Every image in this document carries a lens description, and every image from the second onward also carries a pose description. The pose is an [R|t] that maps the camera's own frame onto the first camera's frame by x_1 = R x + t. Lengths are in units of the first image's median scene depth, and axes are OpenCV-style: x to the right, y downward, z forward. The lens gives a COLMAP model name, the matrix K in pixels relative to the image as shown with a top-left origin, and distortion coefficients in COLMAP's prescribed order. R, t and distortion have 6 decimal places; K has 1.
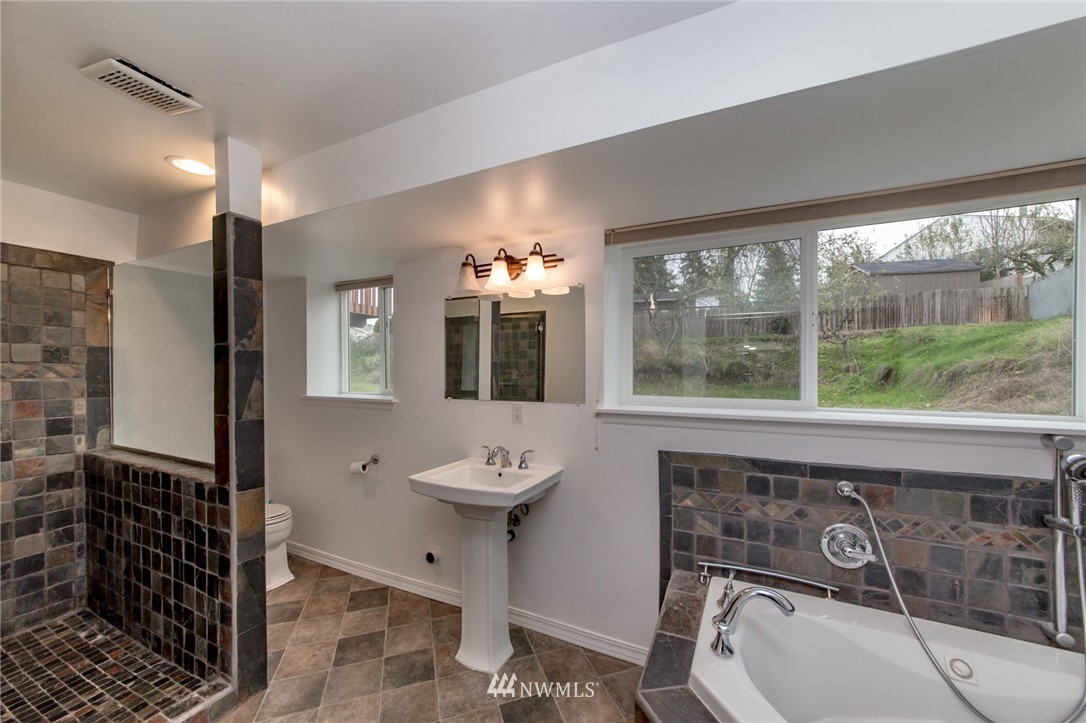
lens RADIAL K [[391.2, 0, 548.0], [0, 391.2, 382.2], [0, 0, 1]] dist [0.000123, -0.000258]
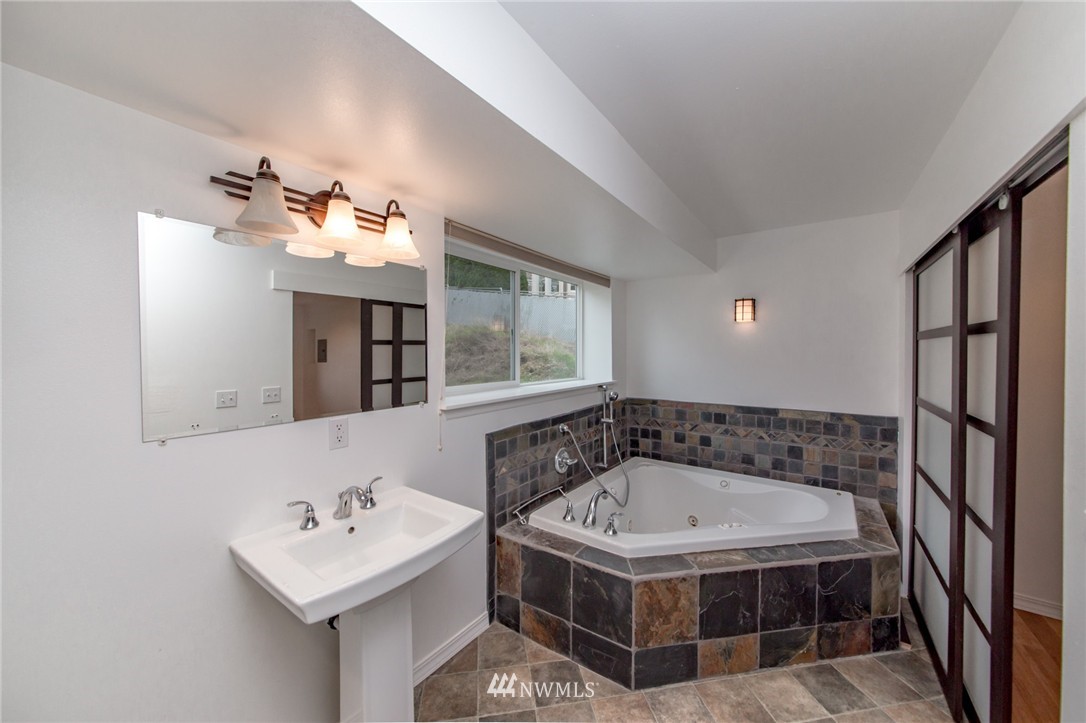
lens RADIAL K [[391.2, 0, 543.4], [0, 391.2, 349.7], [0, 0, 1]] dist [0.000123, -0.000258]
pose [[0.182038, -0.014901, 0.983179, -0.877985], [0.008144, 0.999874, 0.013646, -0.090896], [-0.983258, 0.005523, 0.182136, 0.695501]]
